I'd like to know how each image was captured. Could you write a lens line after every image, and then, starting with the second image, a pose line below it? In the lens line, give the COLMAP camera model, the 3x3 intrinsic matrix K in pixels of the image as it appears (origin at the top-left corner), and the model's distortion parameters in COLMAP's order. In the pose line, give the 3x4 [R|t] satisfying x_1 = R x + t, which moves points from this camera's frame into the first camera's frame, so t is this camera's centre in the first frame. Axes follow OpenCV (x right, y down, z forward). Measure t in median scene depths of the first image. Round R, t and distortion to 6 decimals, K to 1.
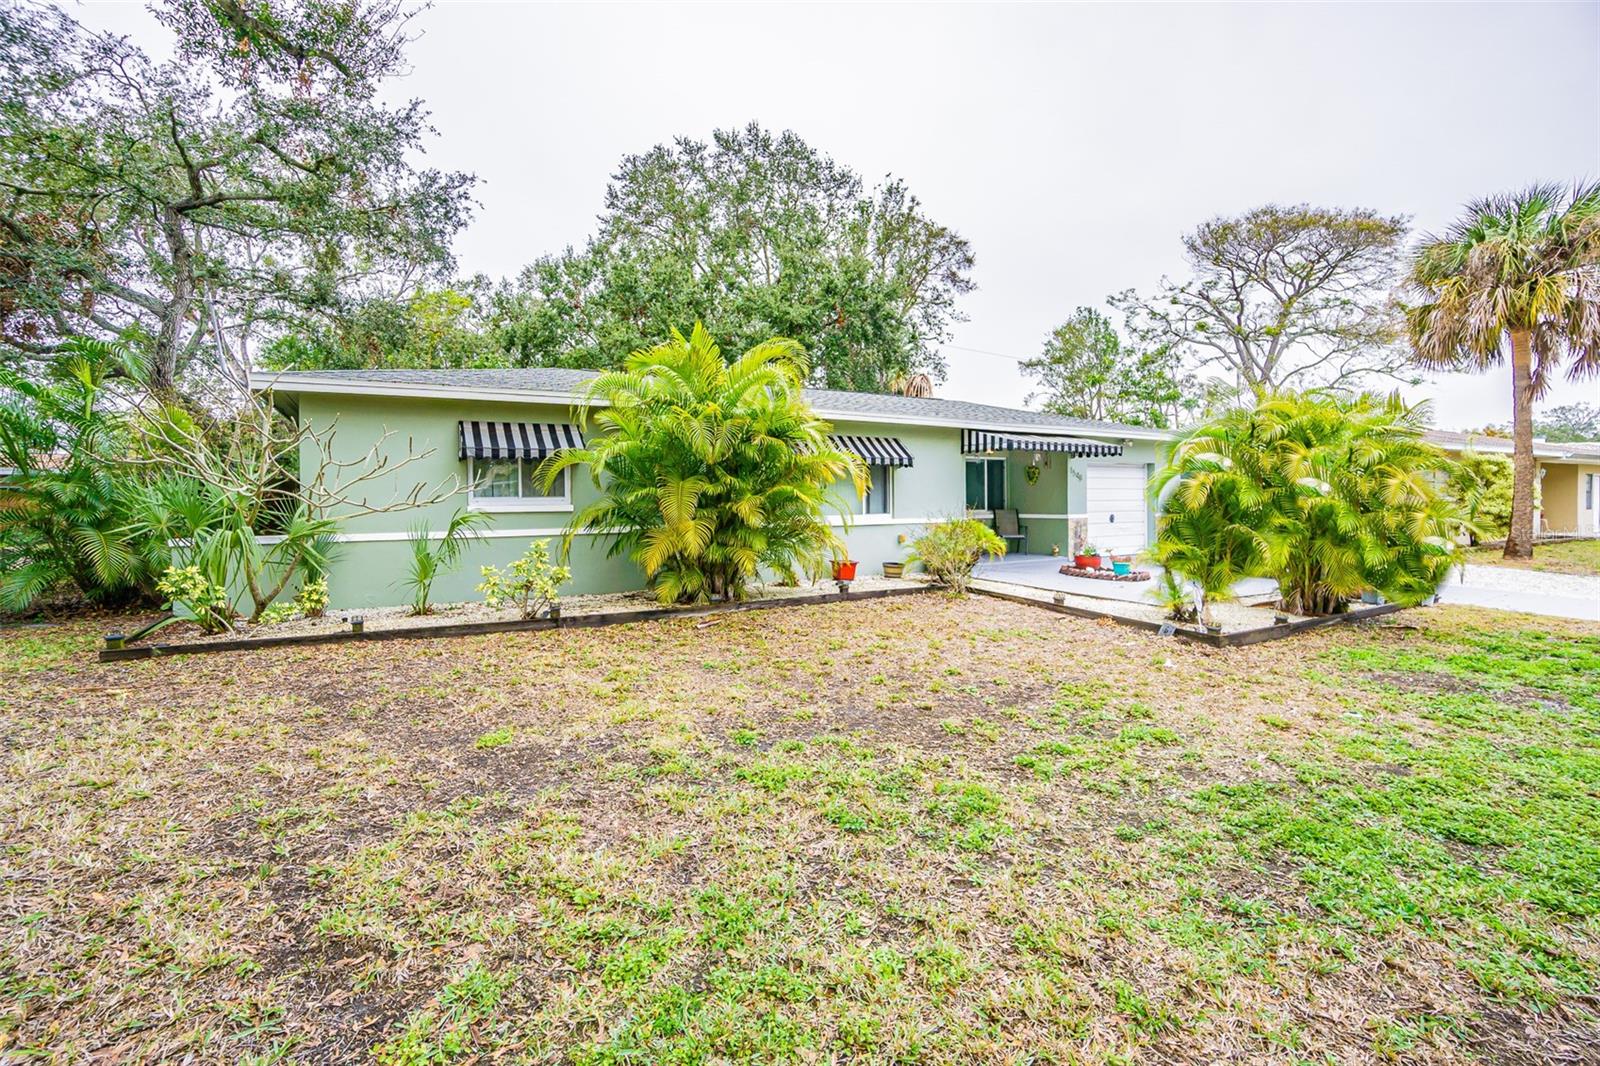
lens RADIAL K [[722.8, 0, 800.0], [0, 722.8, 533.0], [0, 0, 1]] dist [-0.042705, 0.000608]
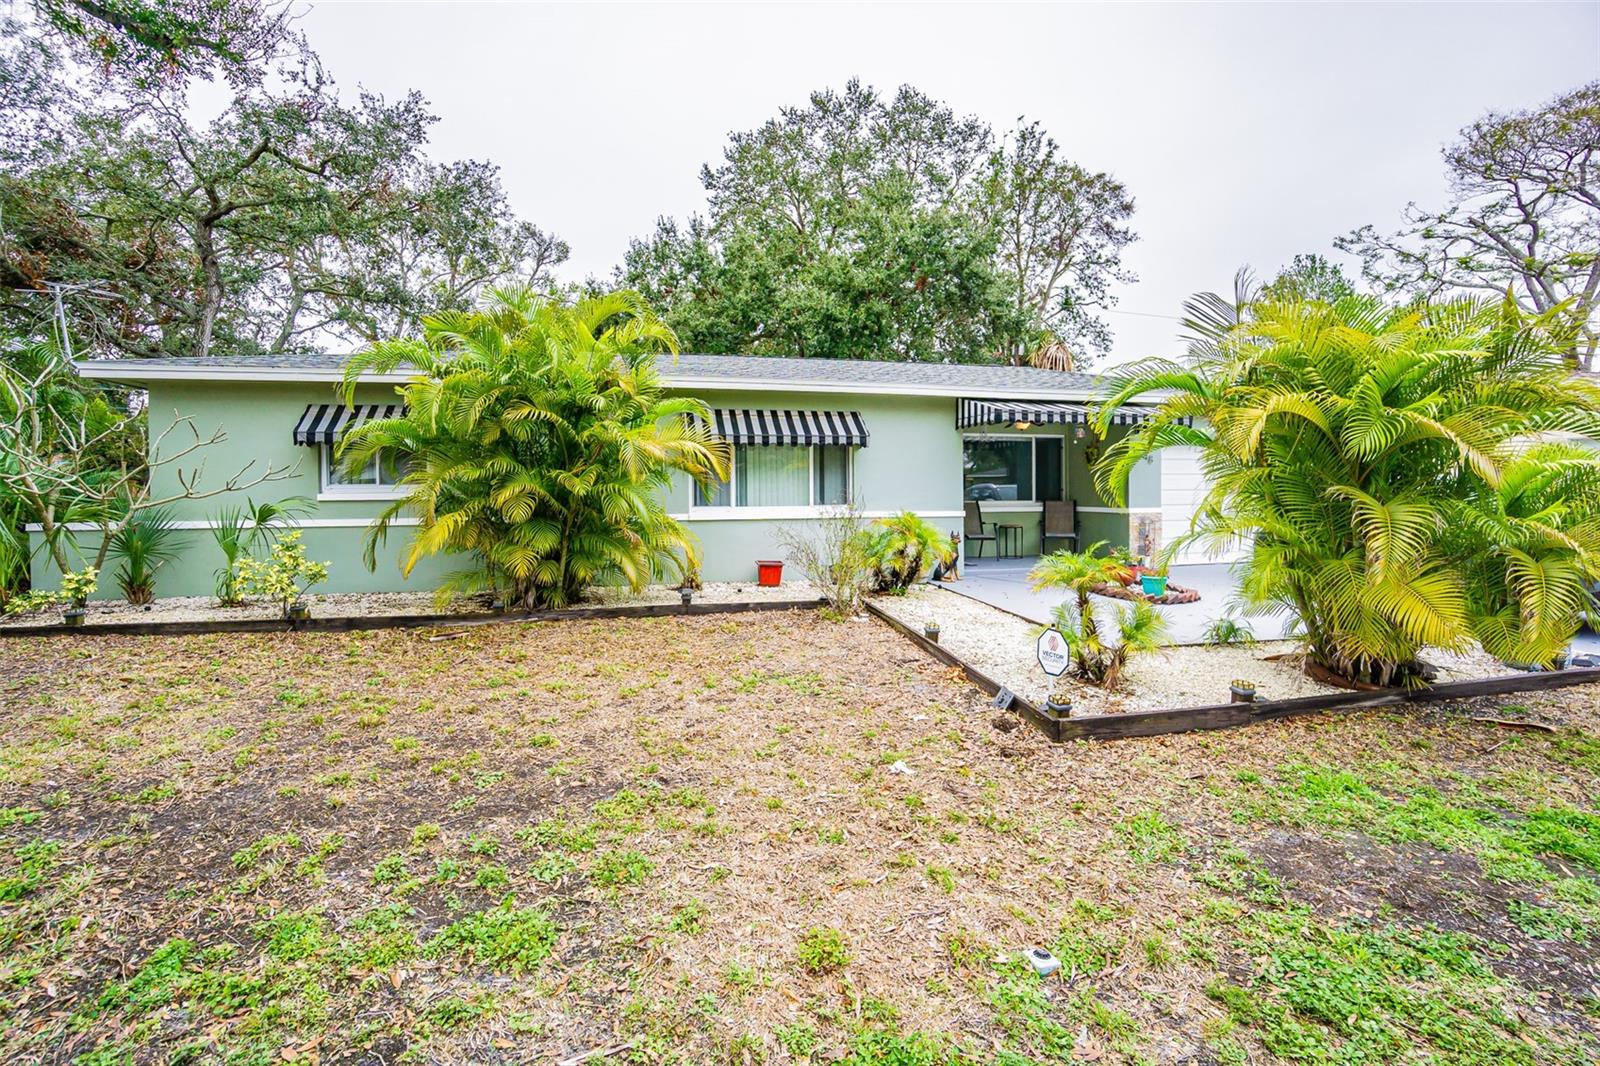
lens RADIAL K [[727.3, 0, 794.9], [0, 727.3, 521.8], [0, 0, 1]] dist [-0.061323, 0.024297]
pose [[0.955853, 0.016466, -0.293383, 0.121792], [-0.016078, 0.999864, 0.003732, -0.003932], [0.293404, 0.001150, 0.955988, 0.080968]]
